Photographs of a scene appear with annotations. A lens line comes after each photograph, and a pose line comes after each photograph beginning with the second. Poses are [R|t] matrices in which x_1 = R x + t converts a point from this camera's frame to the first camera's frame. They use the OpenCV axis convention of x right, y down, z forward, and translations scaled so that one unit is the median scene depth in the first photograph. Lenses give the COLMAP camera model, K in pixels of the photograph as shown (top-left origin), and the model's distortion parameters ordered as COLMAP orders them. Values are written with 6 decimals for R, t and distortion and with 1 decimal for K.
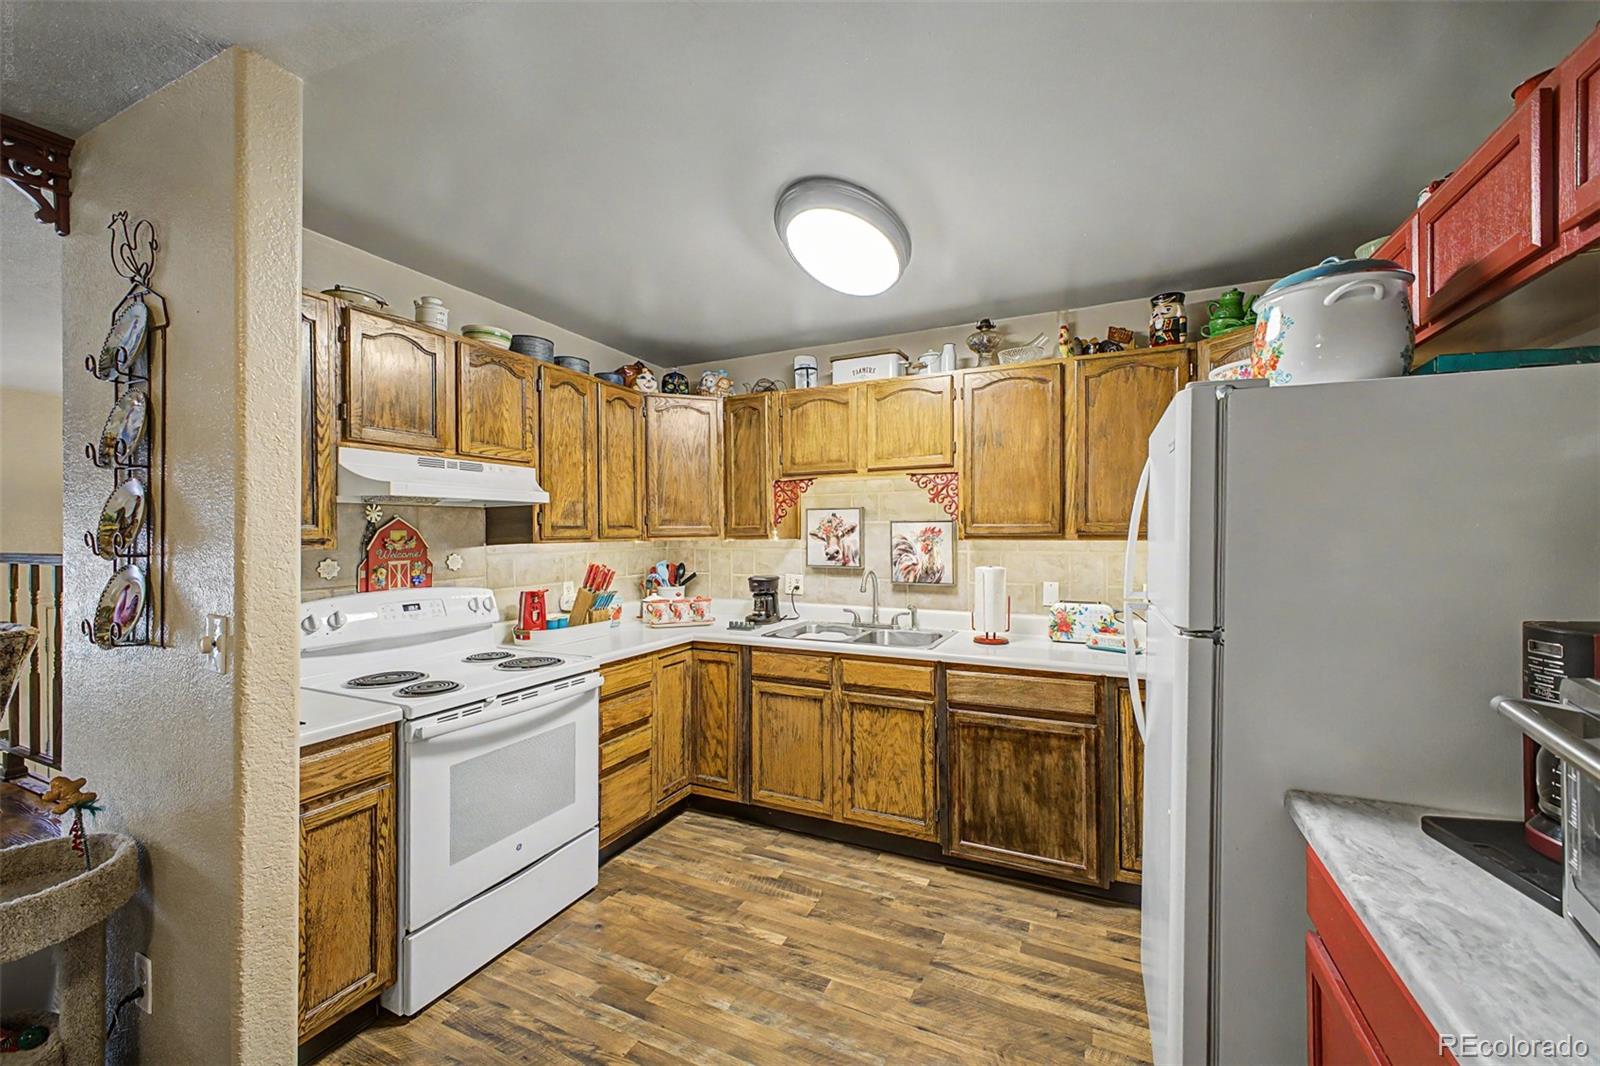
lens RADIAL K [[631.3, 0, 796.5], [0, 631.3, 533.0], [0, 0, 1]] dist [0.018976, -0.006733]
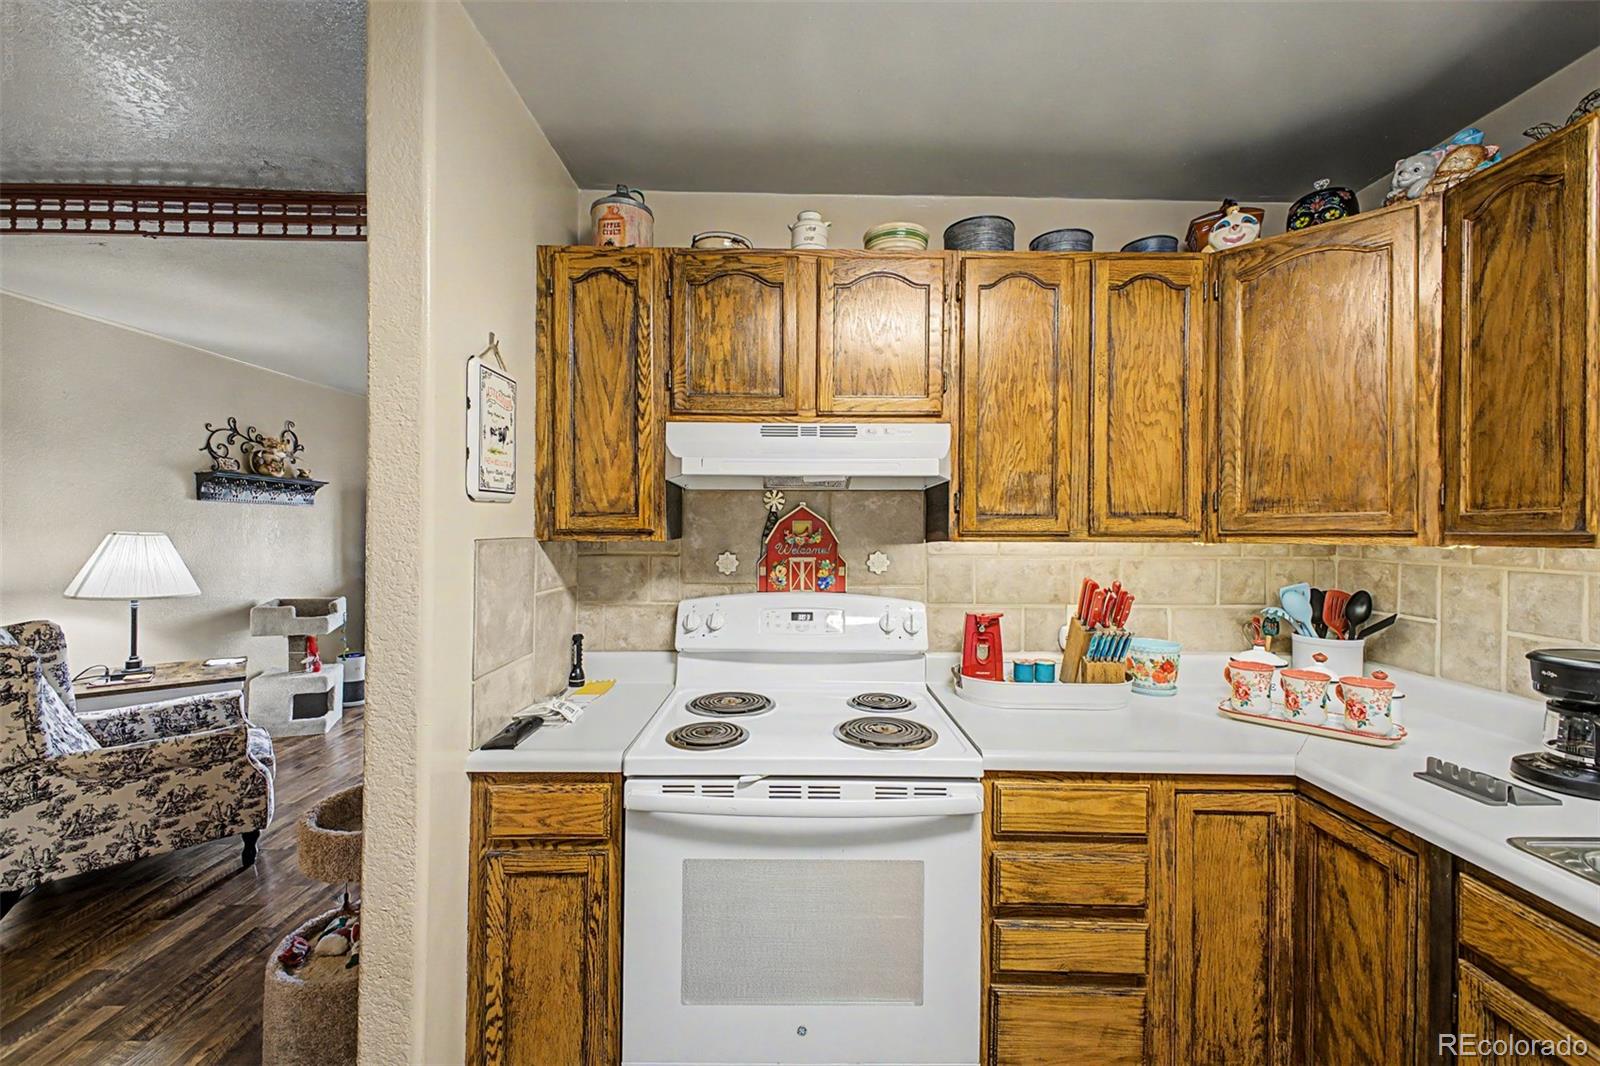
lens RADIAL K [[626.9, 0, 799.4], [0, 626.9, 528.7], [0, 0, 1]] dist [0.017554, -0.005532]
pose [[0.437963, 0.009471, -0.898943, 0.080927], [-0.008506, 0.999943, 0.006391, 0.001048], [0.898953, 0.004847, 0.438018, 0.529489]]
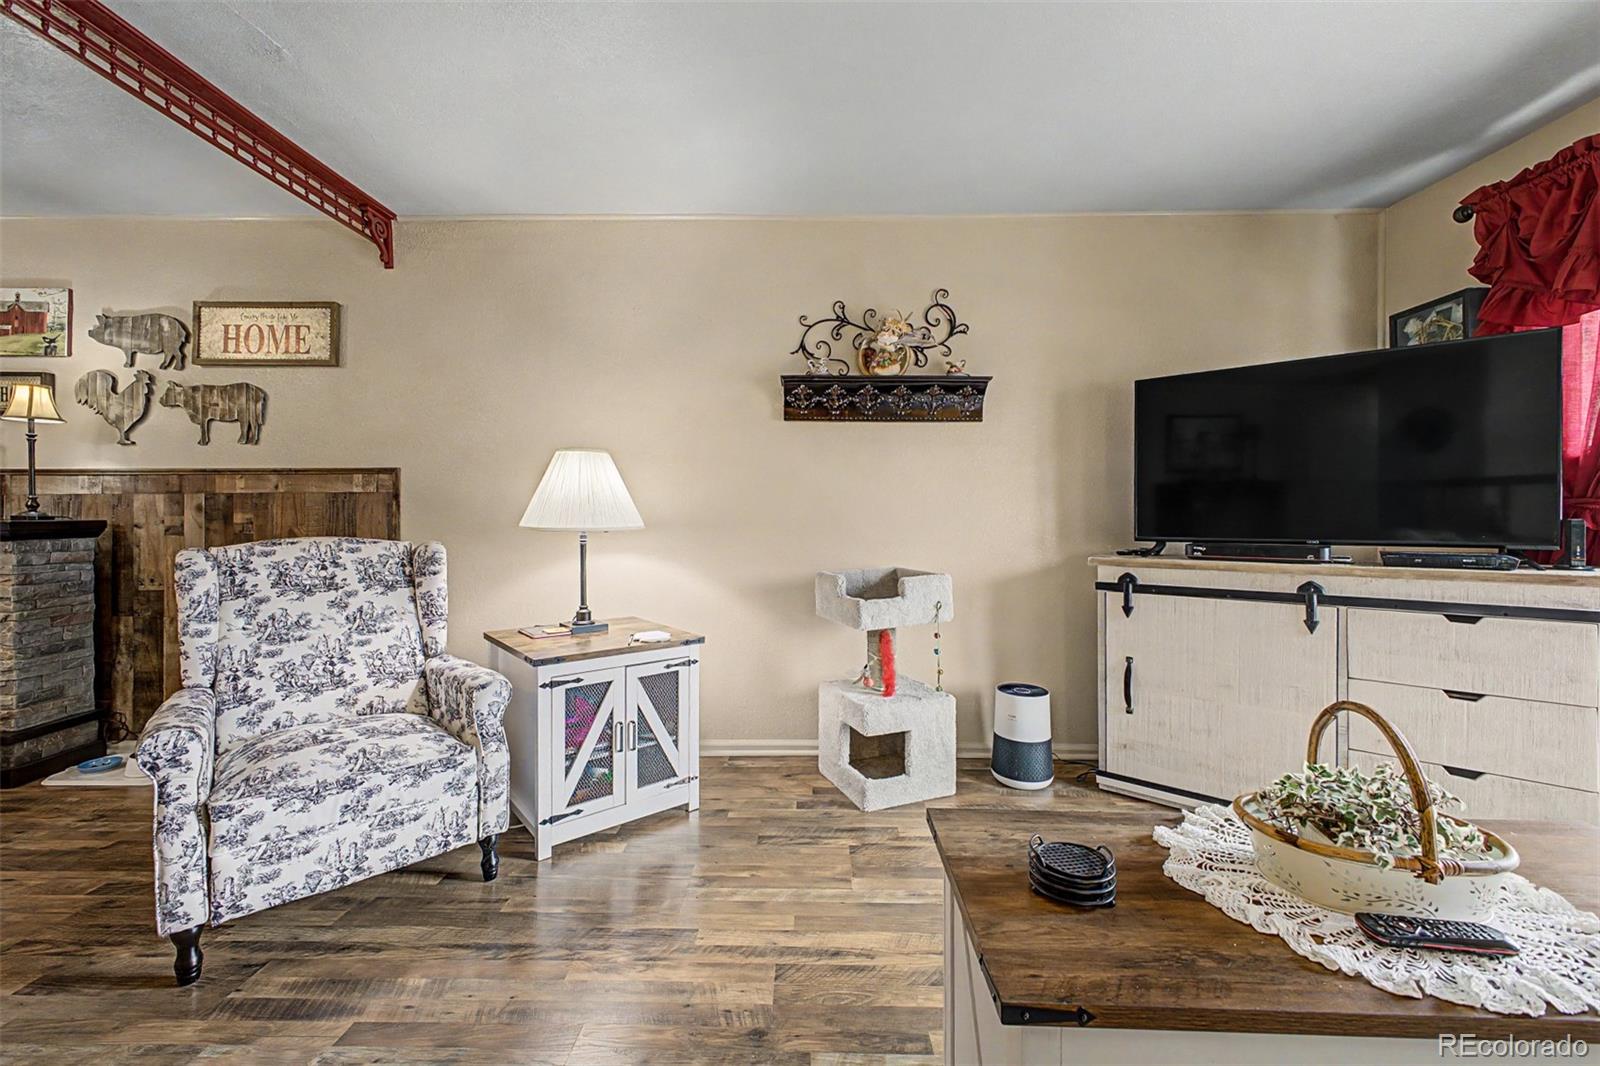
lens RADIAL K [[631.7, 0, 802.9], [0, 631.7, 525.3], [0, 0, 1]] dist [0.016621, -0.007558]
pose [[-0.904172, -0.001984, -0.427164, -1.245548], [-0.002001, 0.999998, -0.000408, 0.122707], [0.427164, 0.000486, -0.904174, 0.876523]]
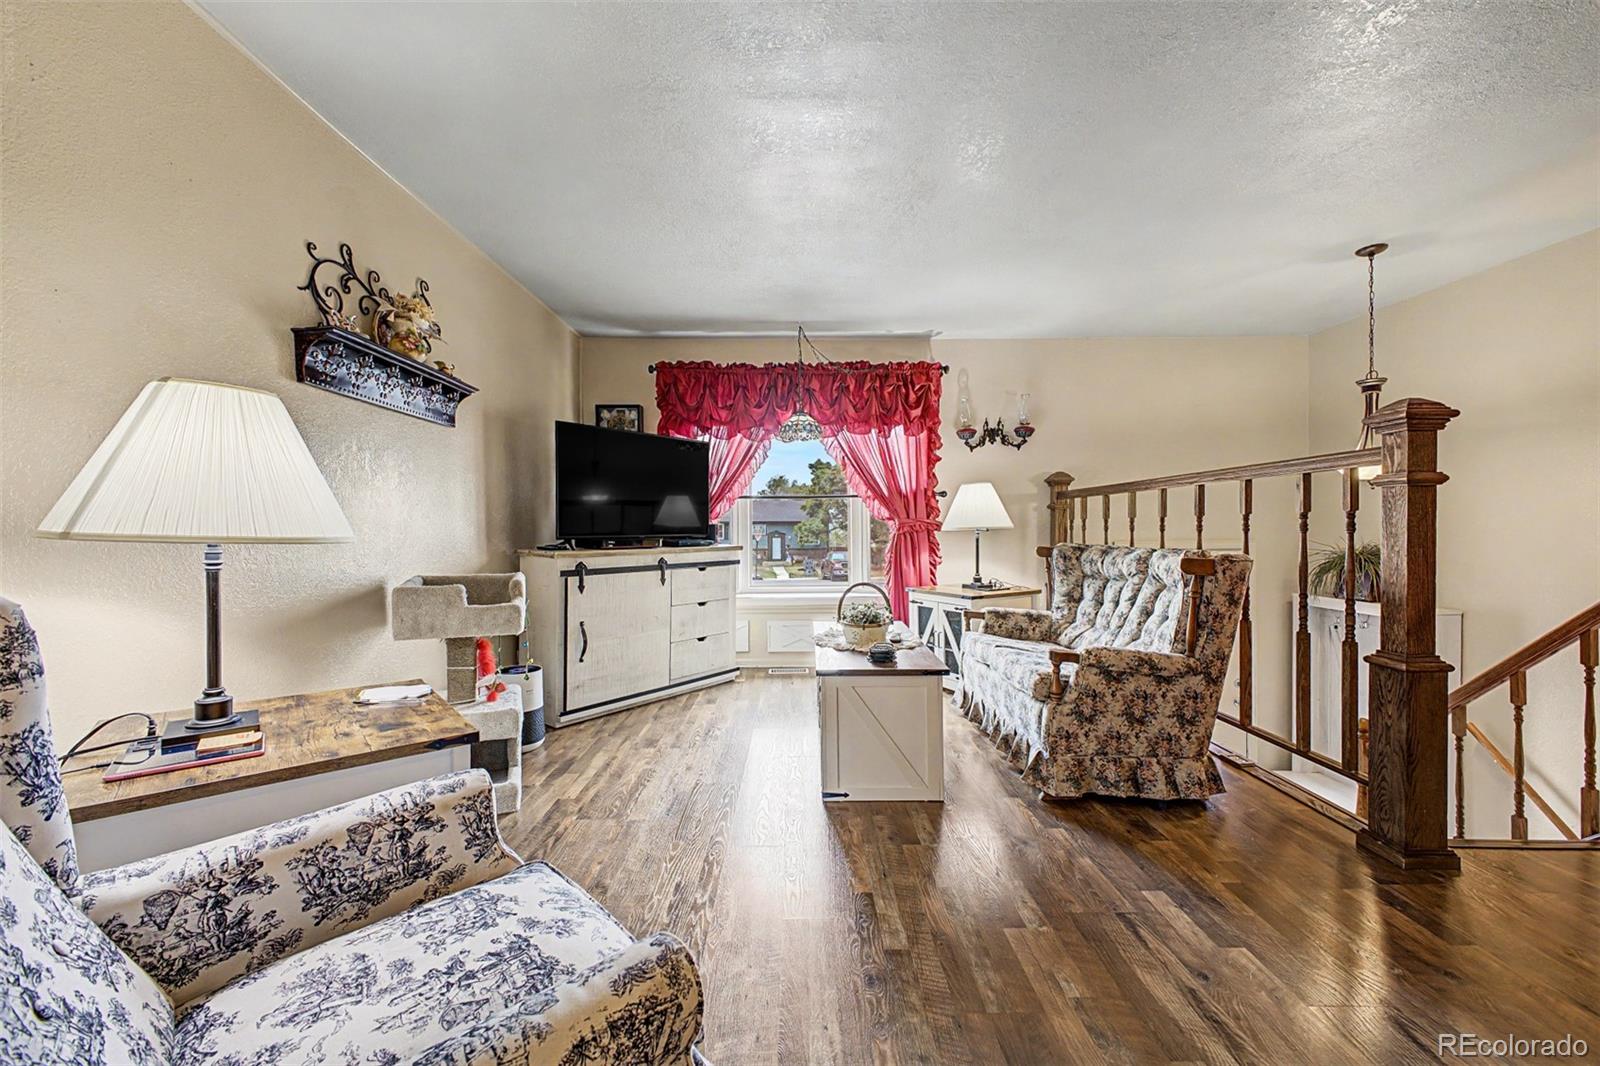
lens RADIAL K [[631.3, 0, 796.5], [0, 631.3, 533.0], [0, 0, 1]] dist [0.018976, -0.006733]
pose [[0.437365, 0.009042, -0.899239, -0.779393], [0.004642, 0.999913, 0.012312, 0.118700], [0.899272, -0.009559, 0.437285, 0.168523]]
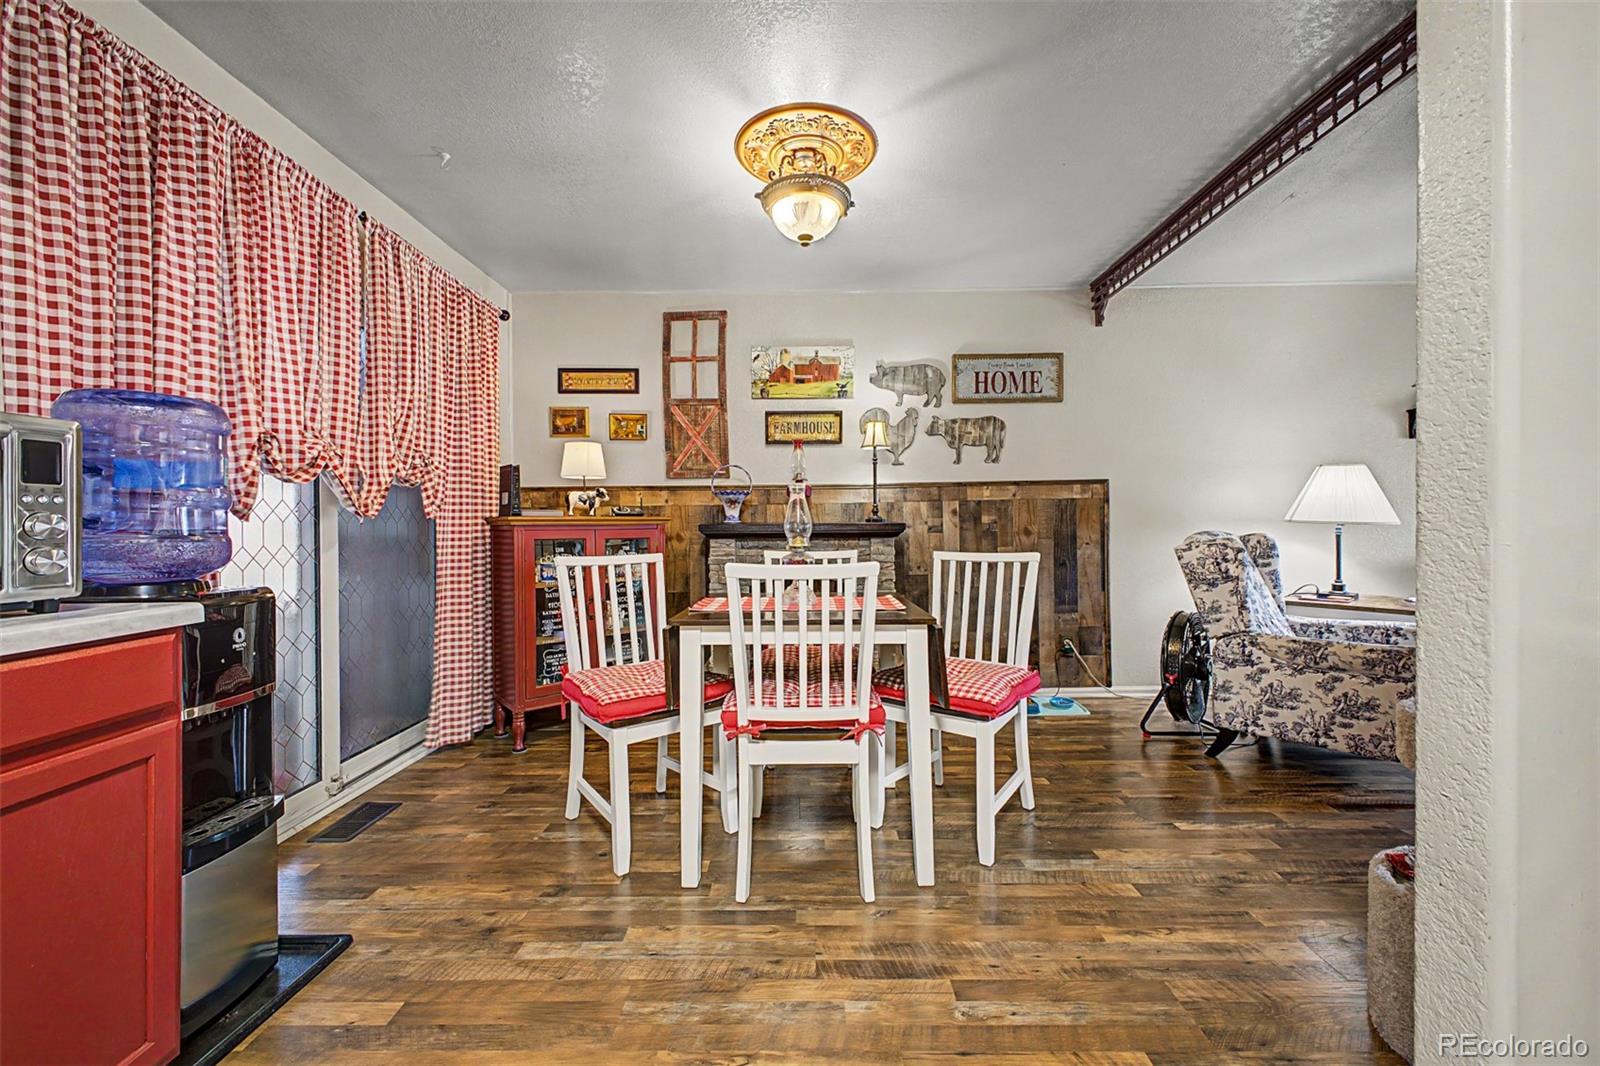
lens RADIAL K [[628.5, 0, 799.0], [0, 628.5, 528.2], [0, 0, 1]] dist [0.007305, -0.000968]
pose [[-0.904435, 0.012942, -0.426414, 0.000563], [0.011268, 0.999916, 0.006449, 0.118500], [0.426462, 0.001028, -0.904505, 0.606882]]
